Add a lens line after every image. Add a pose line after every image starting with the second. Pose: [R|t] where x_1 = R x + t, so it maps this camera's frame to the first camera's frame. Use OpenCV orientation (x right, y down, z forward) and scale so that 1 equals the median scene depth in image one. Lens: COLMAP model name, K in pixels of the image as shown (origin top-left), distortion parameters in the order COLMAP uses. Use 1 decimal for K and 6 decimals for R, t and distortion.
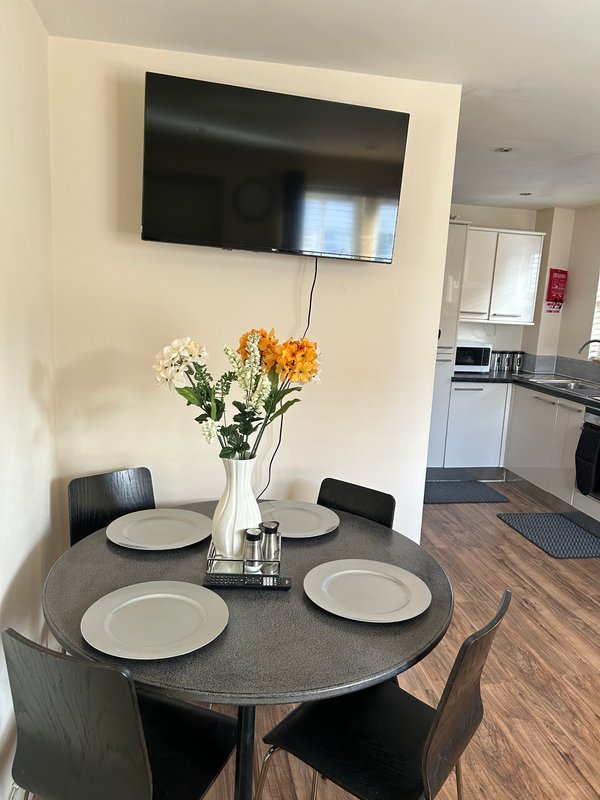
lens RADIAL K [[594.8, 0, 296.9], [0, 594.8, 399.7], [0, 0, 1]] dist [0.029254, -0.036108]
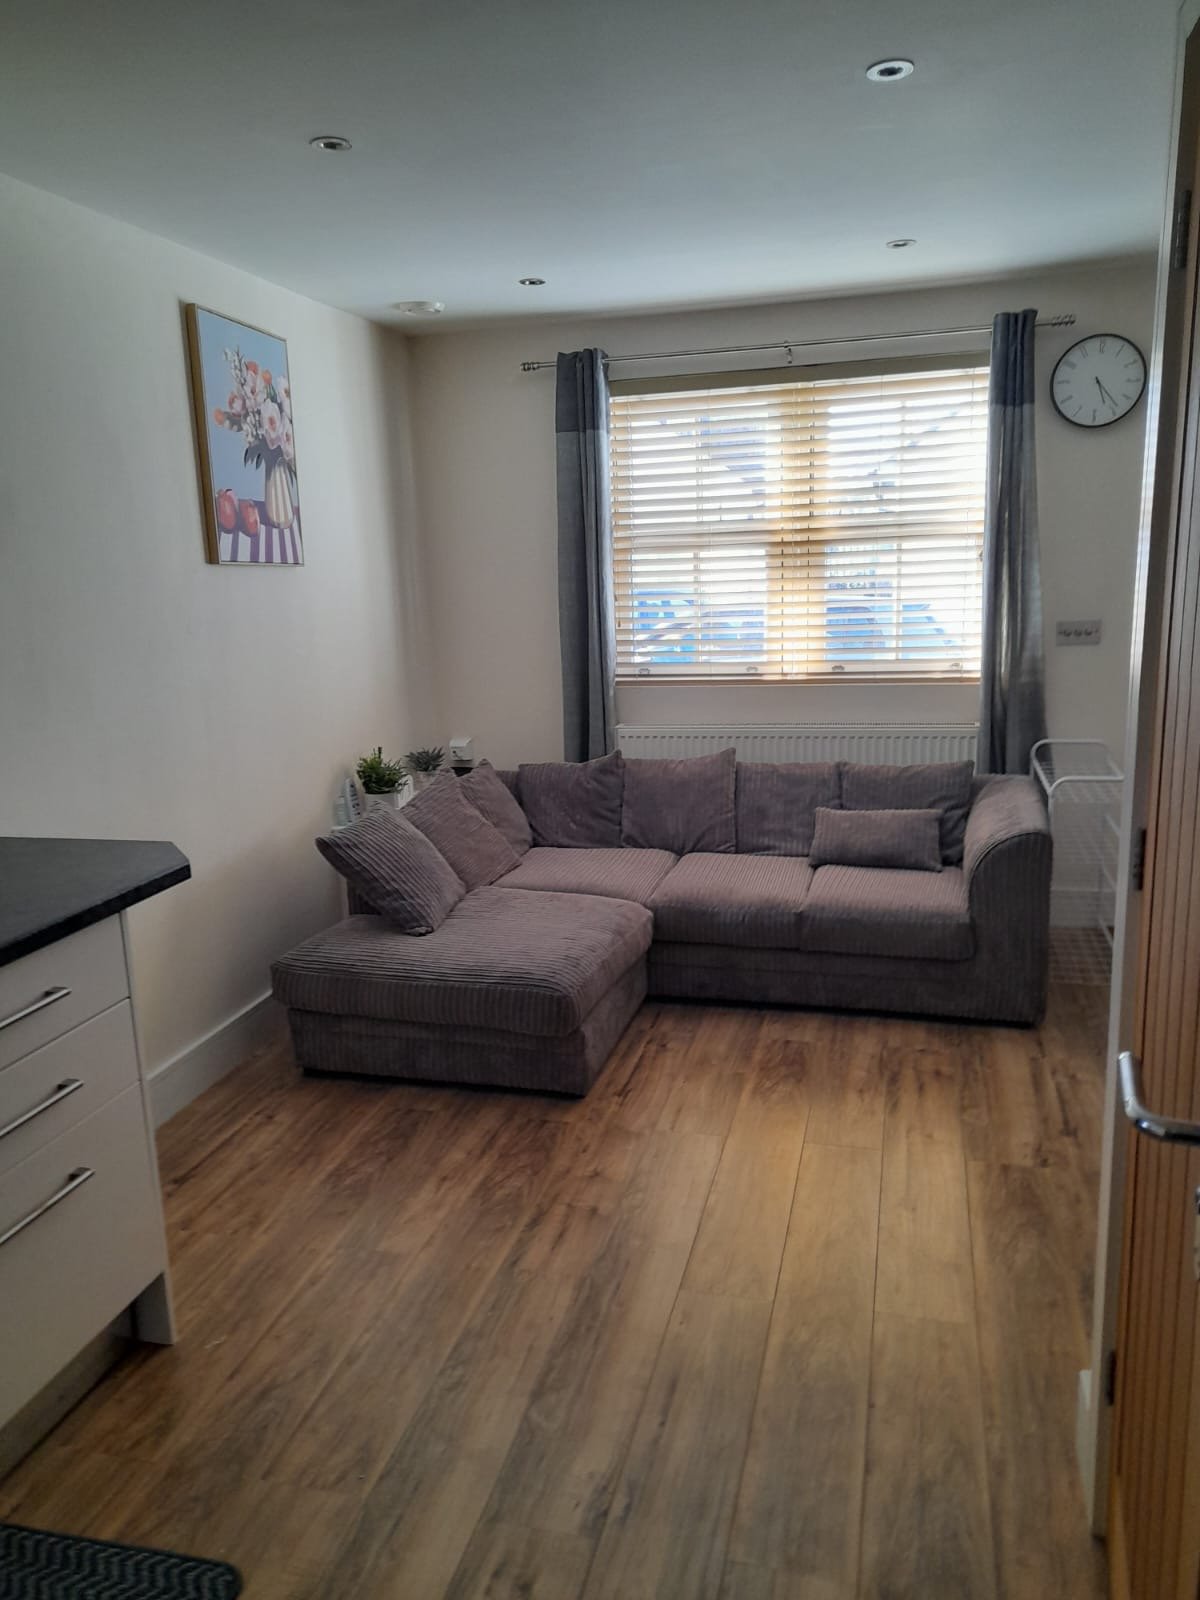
lens RADIAL K [[1189.7, 0, 598.9], [0, 1189.7, 801.3], [0, 0, 1]] dist [0.029254, -0.036108]
pose [[-0.900994, -0.106213, 0.420629, 0.406824], [0.072833, 0.918773, 0.388010, -0.492713], [-0.427674, 0.380231, -0.820073, 3.133945]]
